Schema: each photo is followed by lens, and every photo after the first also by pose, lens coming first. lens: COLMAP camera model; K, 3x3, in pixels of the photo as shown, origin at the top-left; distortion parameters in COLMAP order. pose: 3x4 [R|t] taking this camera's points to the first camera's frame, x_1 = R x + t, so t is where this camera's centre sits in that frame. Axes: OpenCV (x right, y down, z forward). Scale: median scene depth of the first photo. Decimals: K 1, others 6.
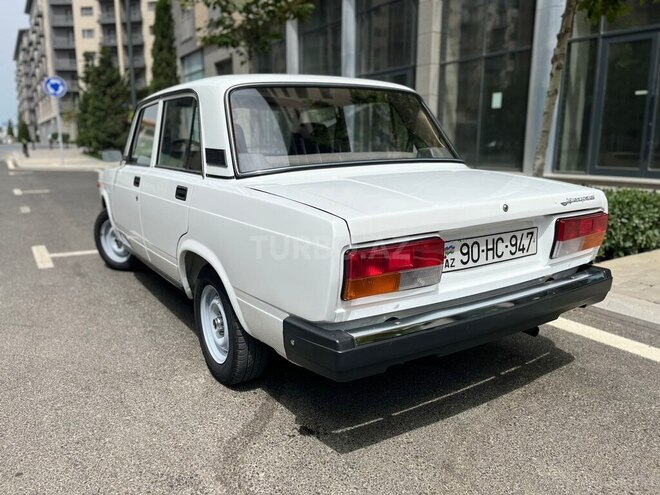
lens RADIAL K [[514.7, 0, 326.9], [0, 514.7, 243.5], [0, 0, 1]] dist [0.006452, -0.008287]
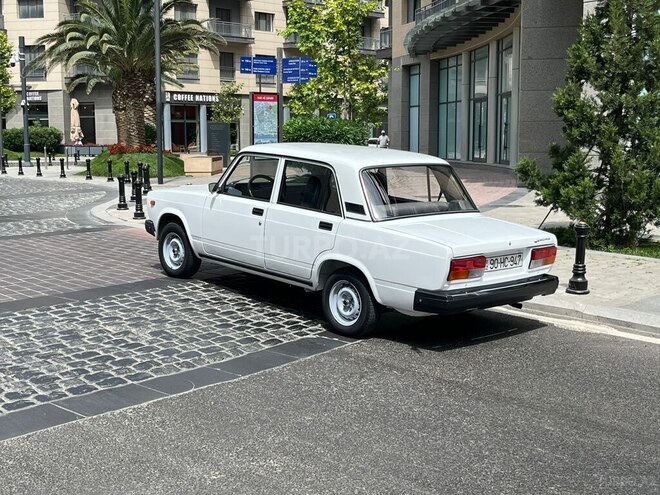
lens RADIAL K [[916.8, 0, 327.0], [0, 916.8, 246.9], [0, 0, 1]] dist [0.142703, -0.501617]
pose [[0.978469, 0.033741, 0.203619, -1.008999], [-0.028152, 0.999145, -0.030287, 0.071035], [-0.204467, 0.023902, 0.978582, -2.224305]]
